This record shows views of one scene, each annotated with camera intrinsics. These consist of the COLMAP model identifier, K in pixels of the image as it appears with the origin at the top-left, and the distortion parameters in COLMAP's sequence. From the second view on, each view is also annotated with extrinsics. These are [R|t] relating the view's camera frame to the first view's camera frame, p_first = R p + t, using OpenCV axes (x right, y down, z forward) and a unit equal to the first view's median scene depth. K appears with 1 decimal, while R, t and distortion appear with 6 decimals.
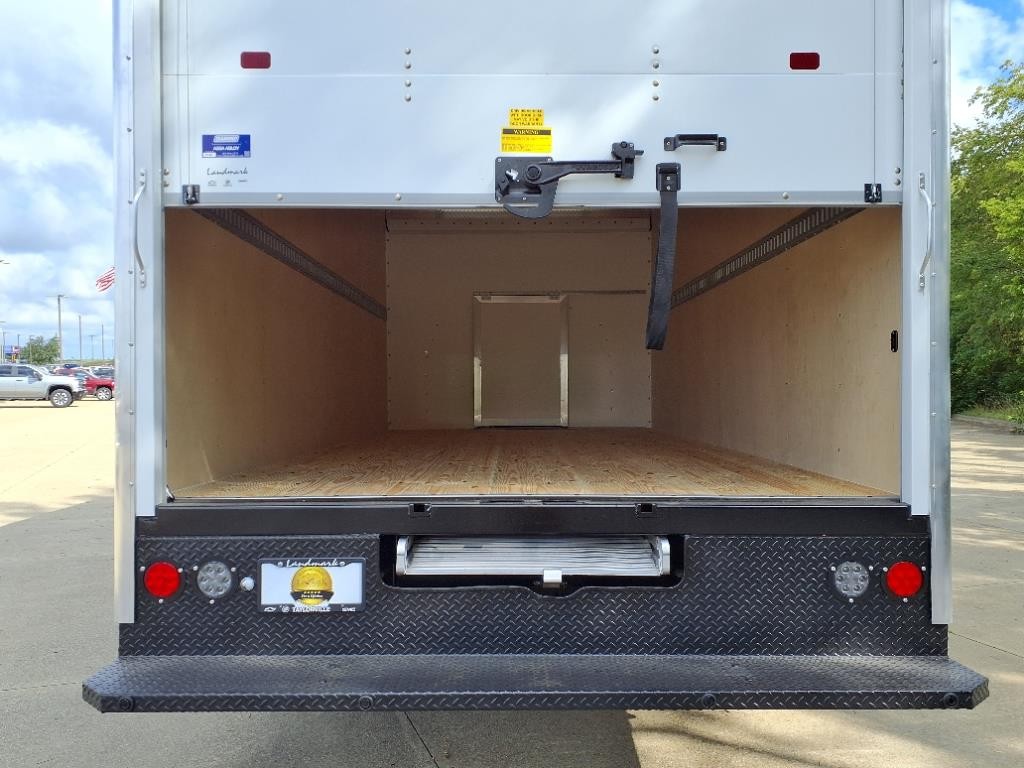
lens RADIAL K [[828.8, 0, 512.0], [0, 828.8, 384.0], [0, 0, 1]] dist [0.113217, -0.137743]
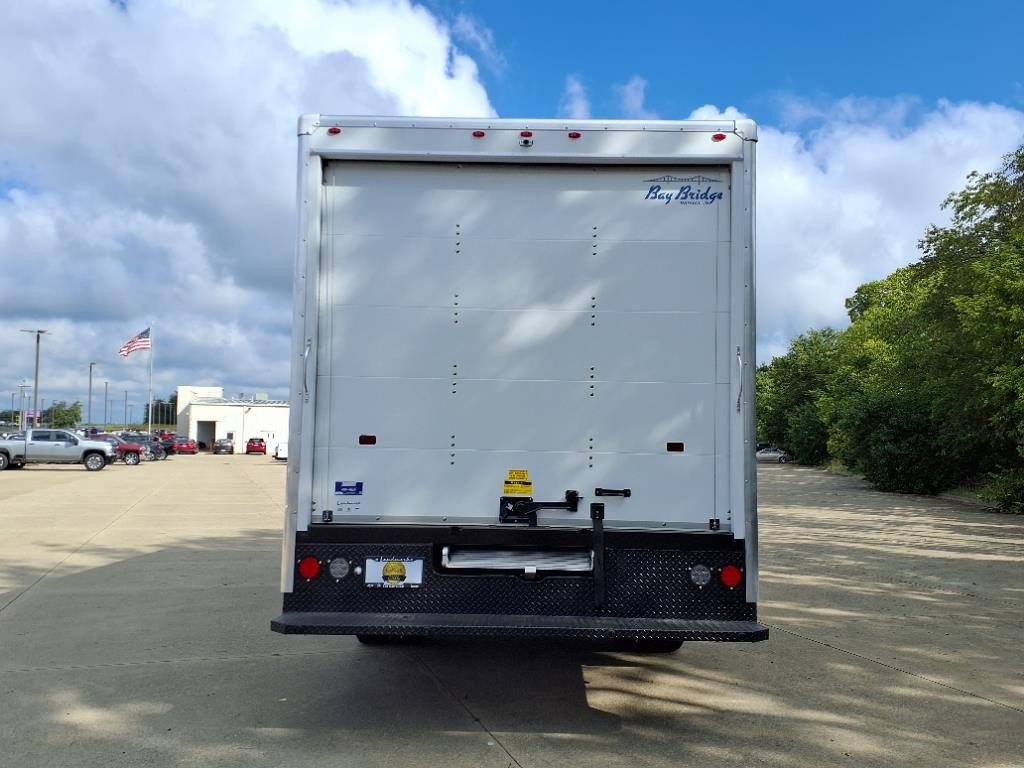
lens RADIAL K [[828.8, 0, 512.0], [0, 828.8, 384.0], [0, 0, 1]] dist [0.113217, -0.137743]
pose [[0.999747, 0.016855, -0.014881, 0.028951], [-0.018051, 0.996277, -0.084303, -0.011213], [0.013405, 0.084550, 0.996329, -0.774979]]
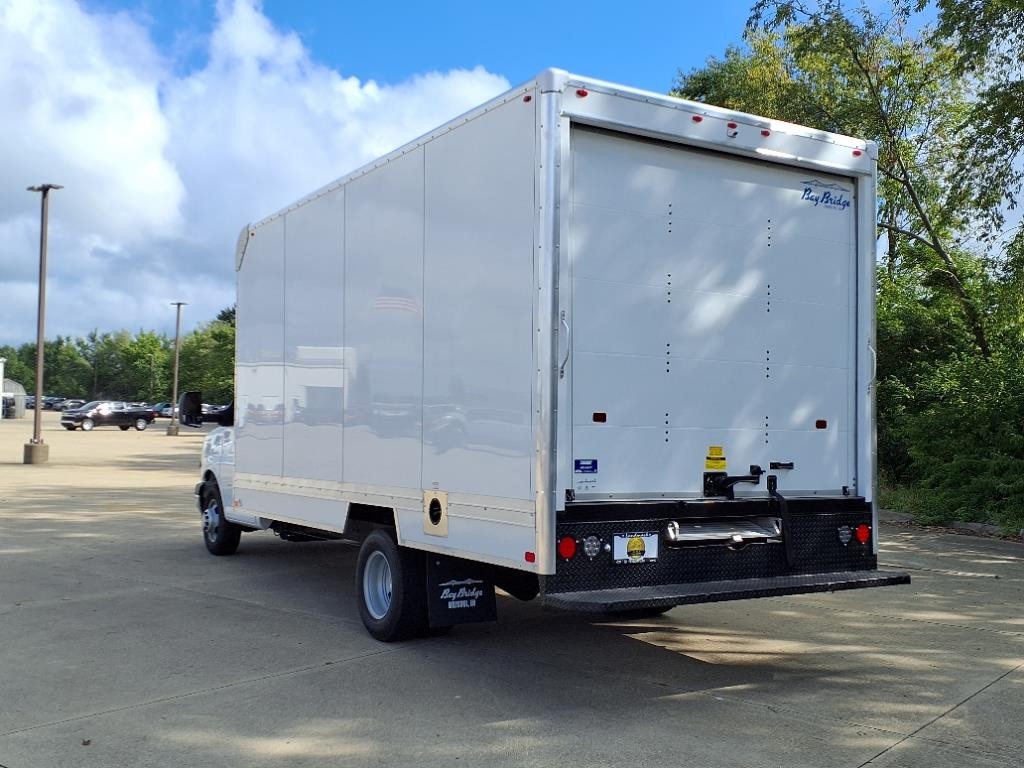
lens RADIAL K [[1050.9, 0, 512.0], [0, 1050.9, 384.0], [0, 0, 1]] dist [0.068645, -0.001499]
pose [[0.857701, 0.038152, 0.512731, -1.618299], [-0.019060, 0.998917, -0.042446, -0.008619], [-0.513795, 0.026634, 0.857500, -0.795990]]
